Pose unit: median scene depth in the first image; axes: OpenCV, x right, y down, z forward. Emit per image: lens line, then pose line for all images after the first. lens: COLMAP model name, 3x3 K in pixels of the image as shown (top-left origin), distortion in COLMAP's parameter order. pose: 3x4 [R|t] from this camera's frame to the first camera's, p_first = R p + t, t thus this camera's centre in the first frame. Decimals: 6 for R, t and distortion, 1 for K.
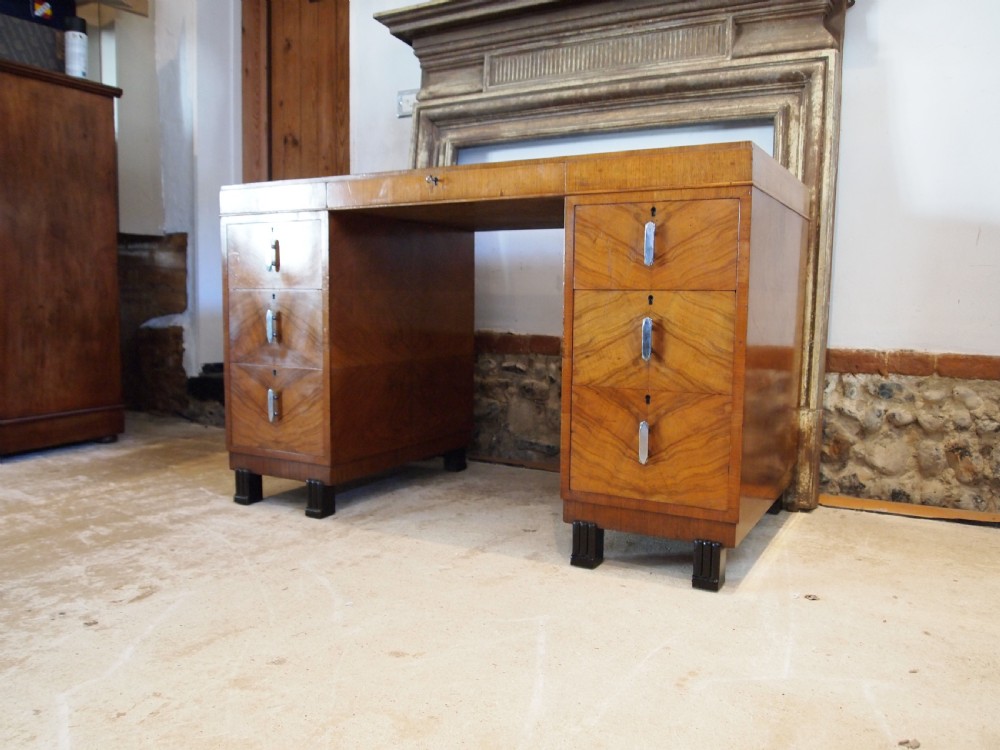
lens RADIAL K [[792.0, 0, 506.9], [0, 792.0, 379.0], [0, 0, 1]] dist [-0.051231, 0.006618]
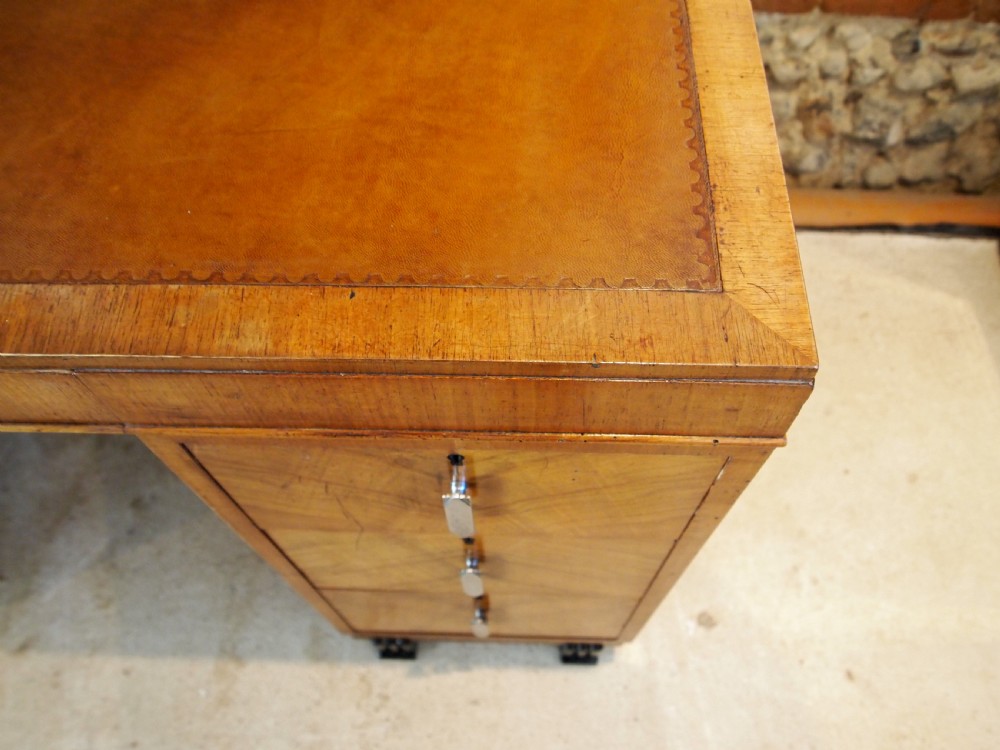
lens RADIAL K [[792.0, 0, 503.9], [0, 792.0, 377.4], [0, 0, 1]] dist [-0.051231, 0.006618]
pose [[0.887591, -0.412612, 0.204776, 0.108146], [0.064243, 0.551094, 0.831966, -0.362324], [-0.456130, -0.725291, 0.515654, 0.615898]]
